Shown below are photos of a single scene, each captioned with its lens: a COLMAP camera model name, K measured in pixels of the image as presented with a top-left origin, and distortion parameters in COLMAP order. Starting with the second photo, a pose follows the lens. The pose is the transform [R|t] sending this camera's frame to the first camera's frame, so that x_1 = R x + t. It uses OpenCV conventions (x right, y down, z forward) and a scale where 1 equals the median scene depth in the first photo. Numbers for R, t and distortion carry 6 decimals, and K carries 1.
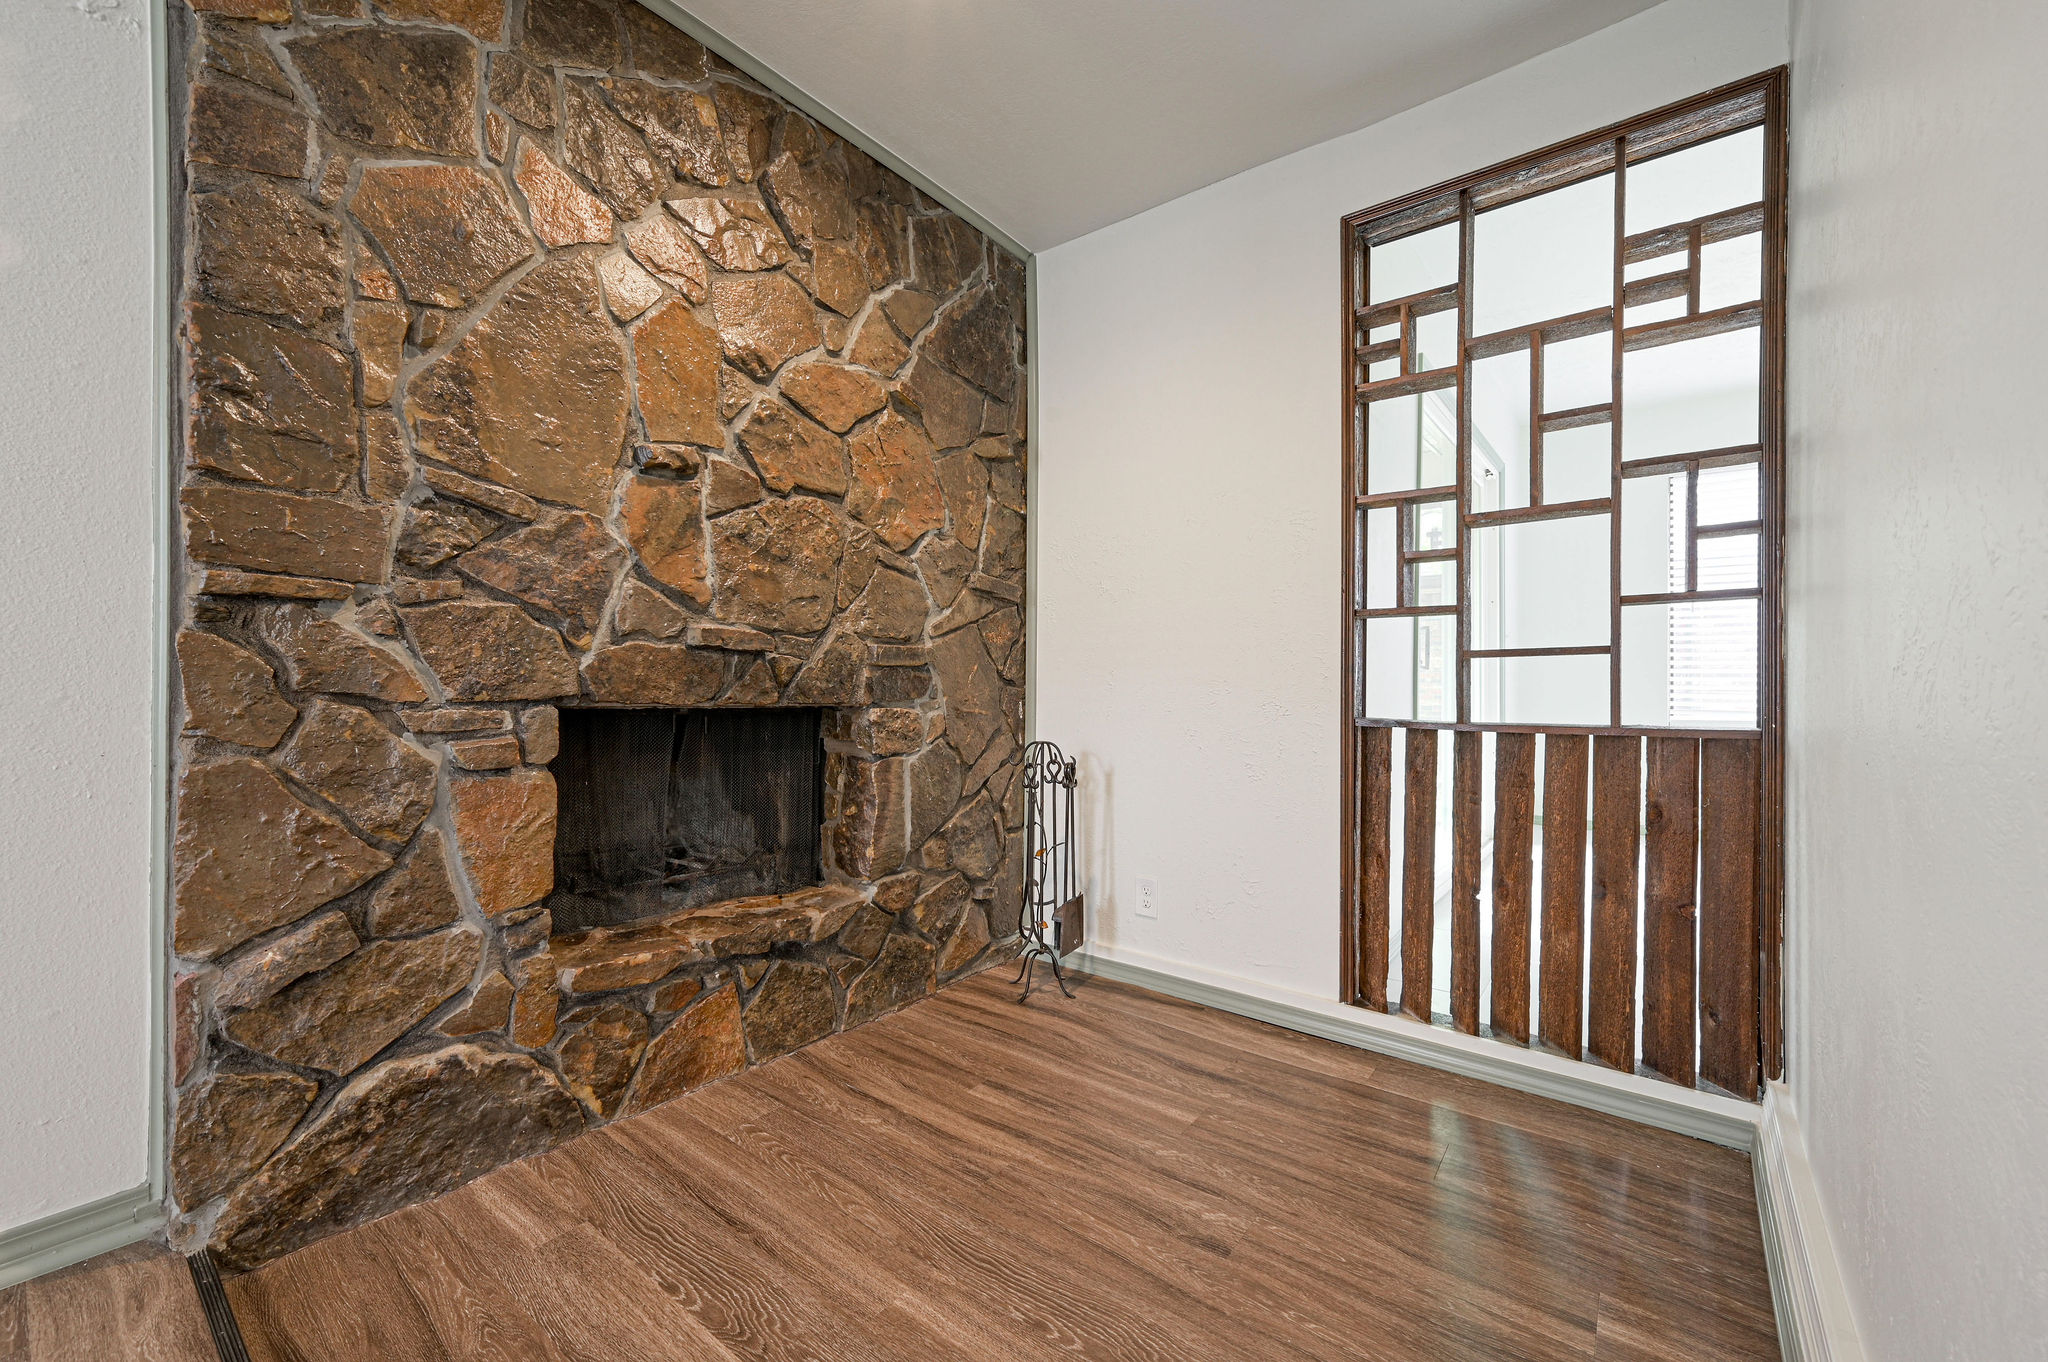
lens RADIAL K [[810.3, 0, 1031.7], [0, 810.3, 680.8], [0, 0, 1]] dist [-0.000966, 0.000157]
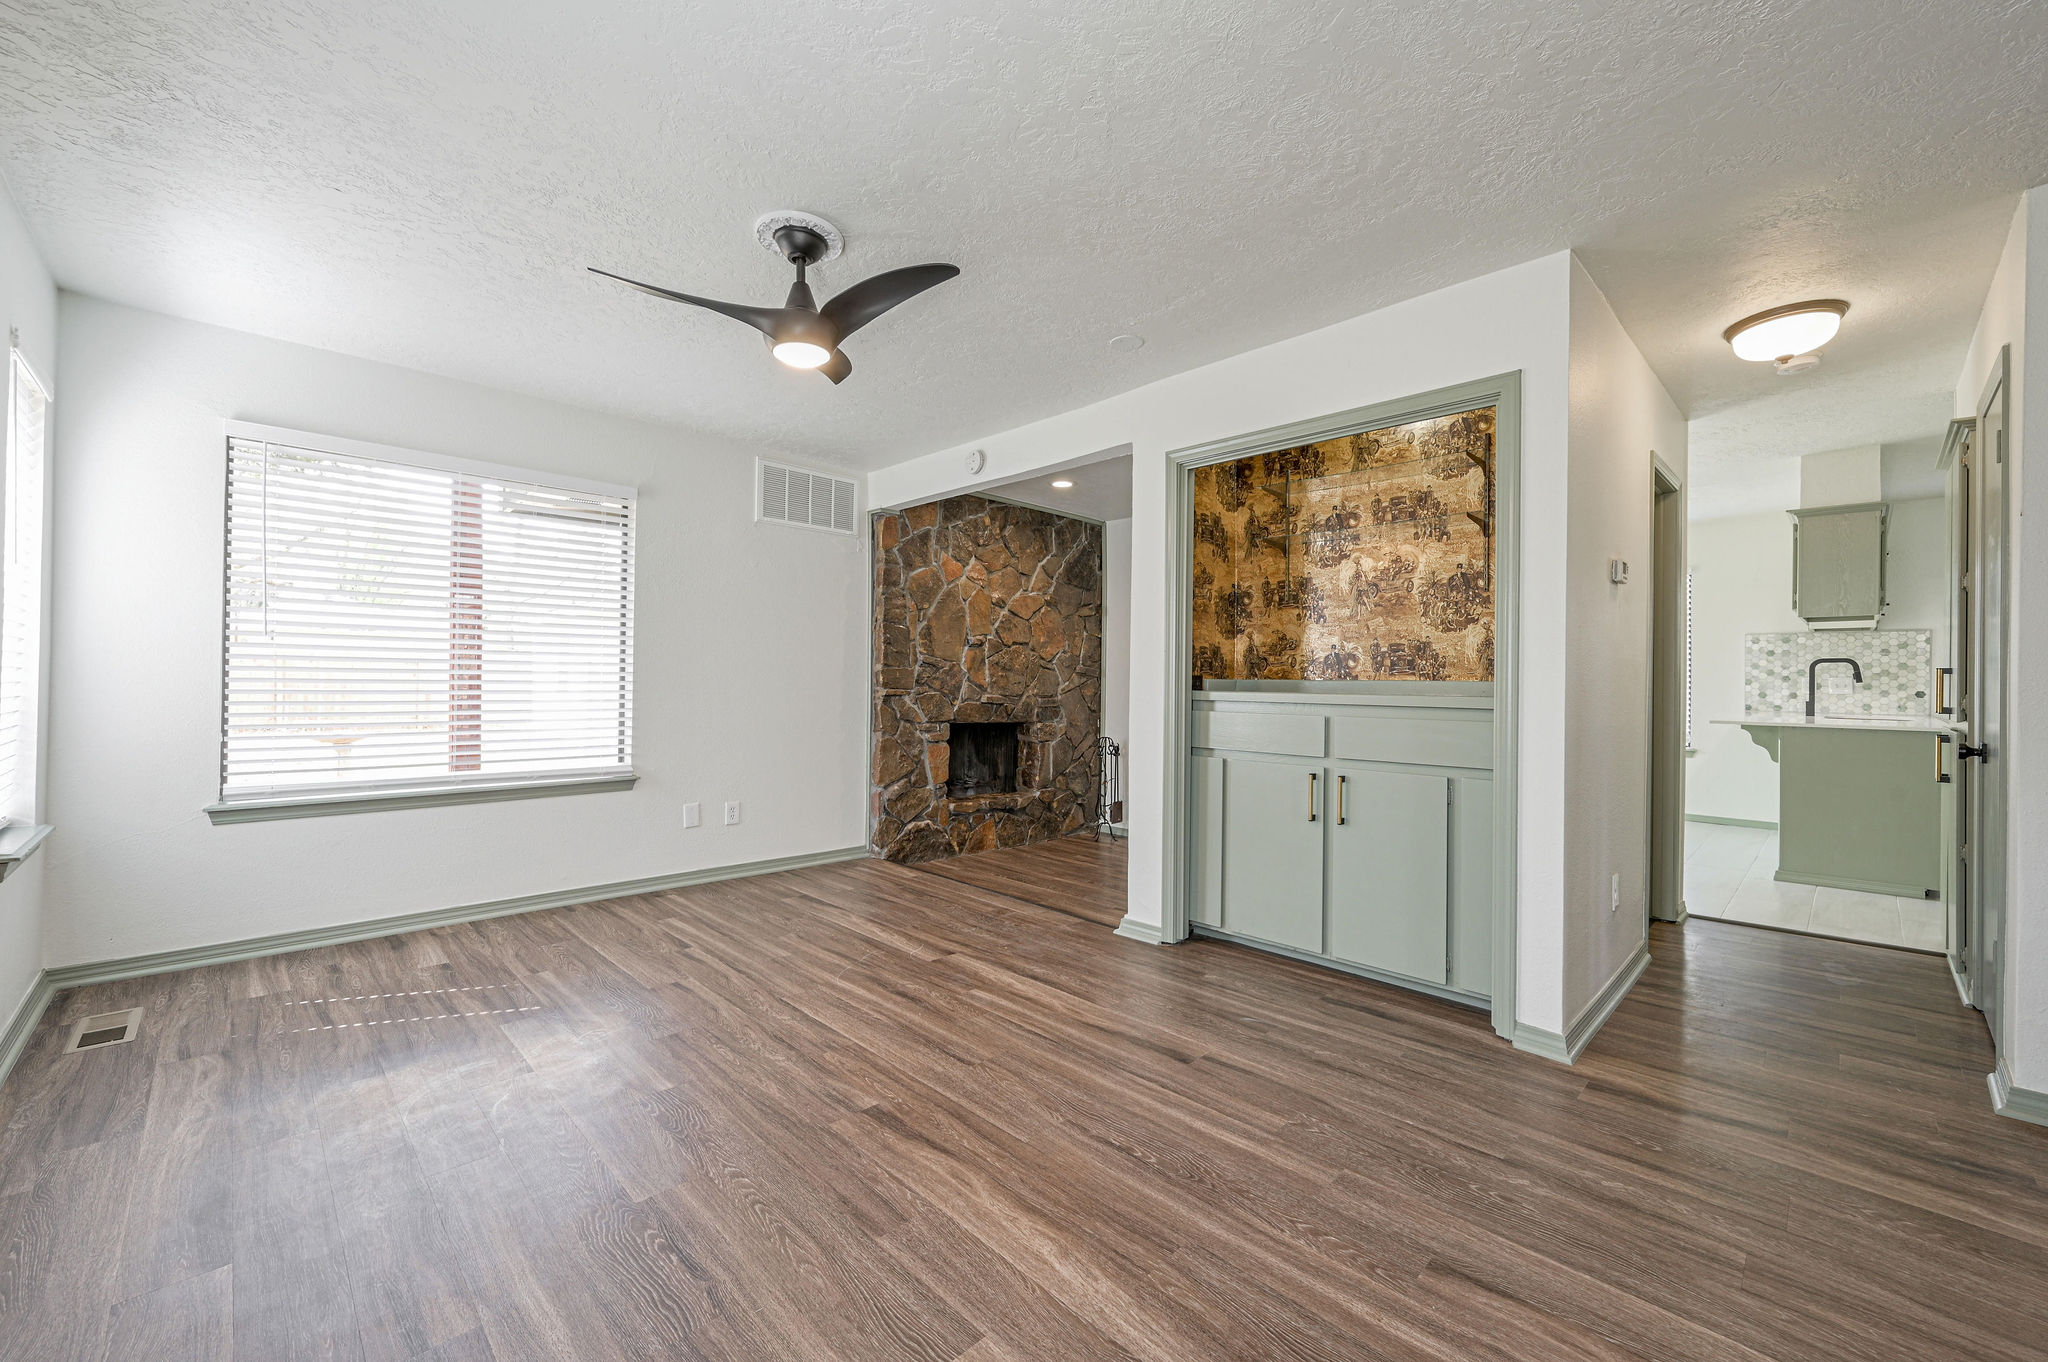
lens RADIAL K [[810.3, 0, 1031.7], [0, 810.3, 680.8], [0, 0, 1]] dist [-0.000966, 0.000157]
pose [[0.991030, 0.004417, -0.133567, 0.142605], [-0.004866, 0.999984, -0.003038, -0.103990], [0.133551, 0.003661, 0.991035, -1.754262]]
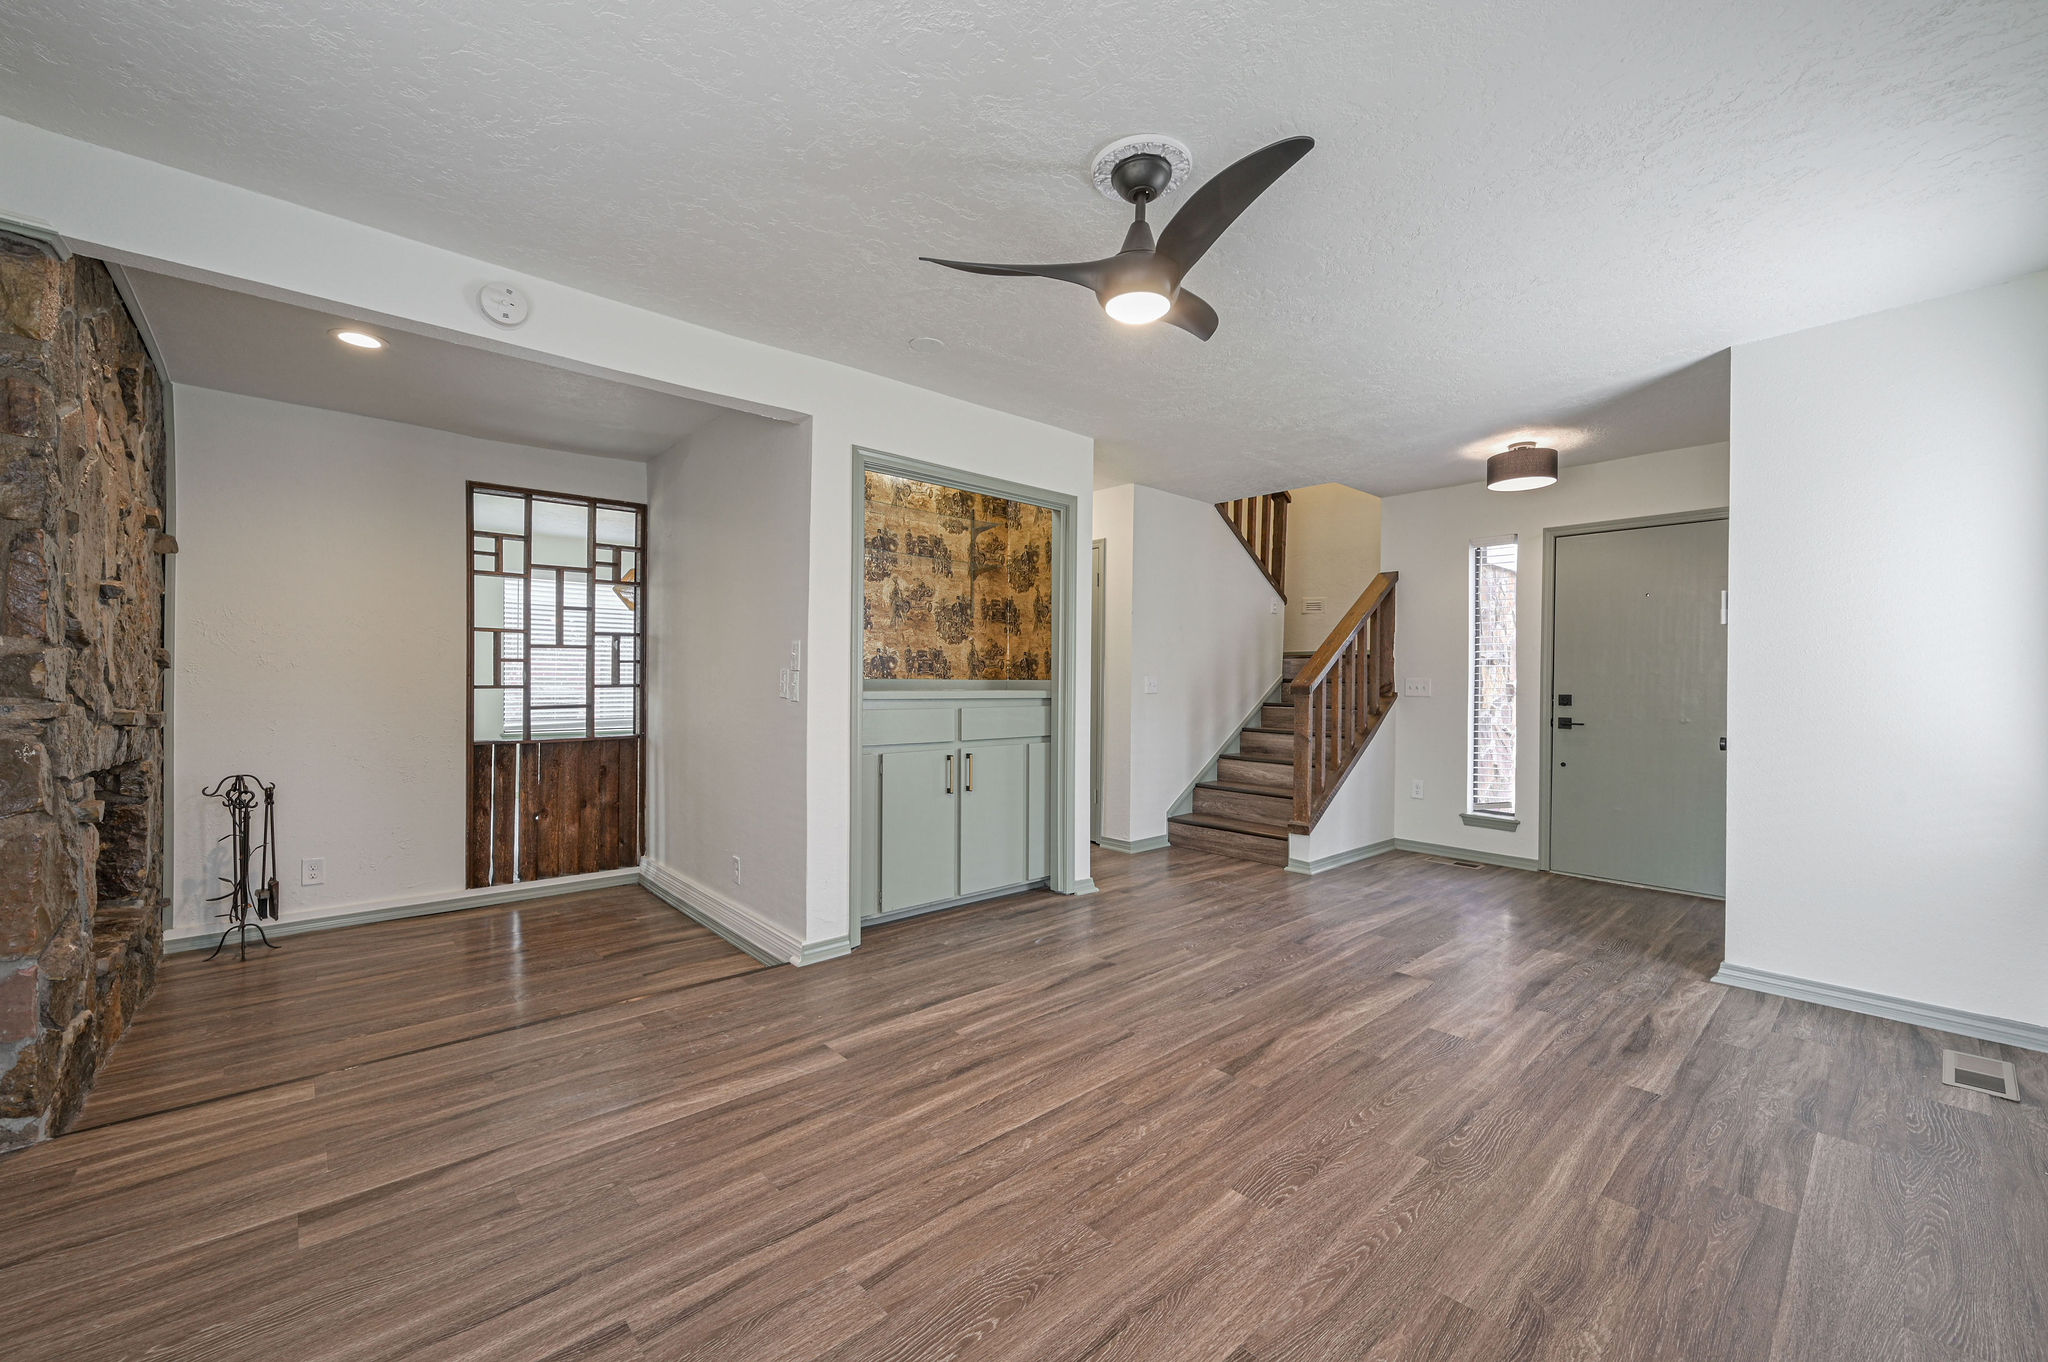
lens RADIAL K [[810.3, 0, 1031.7], [0, 810.3, 680.8], [0, 0, 1]] dist [-0.000966, 0.000157]
pose [[0.172699, -0.003375, 0.984969, -1.356540], [-0.003982, 0.999984, 0.004125, -0.118180], [-0.984967, -0.004634, 0.172683, -0.692424]]
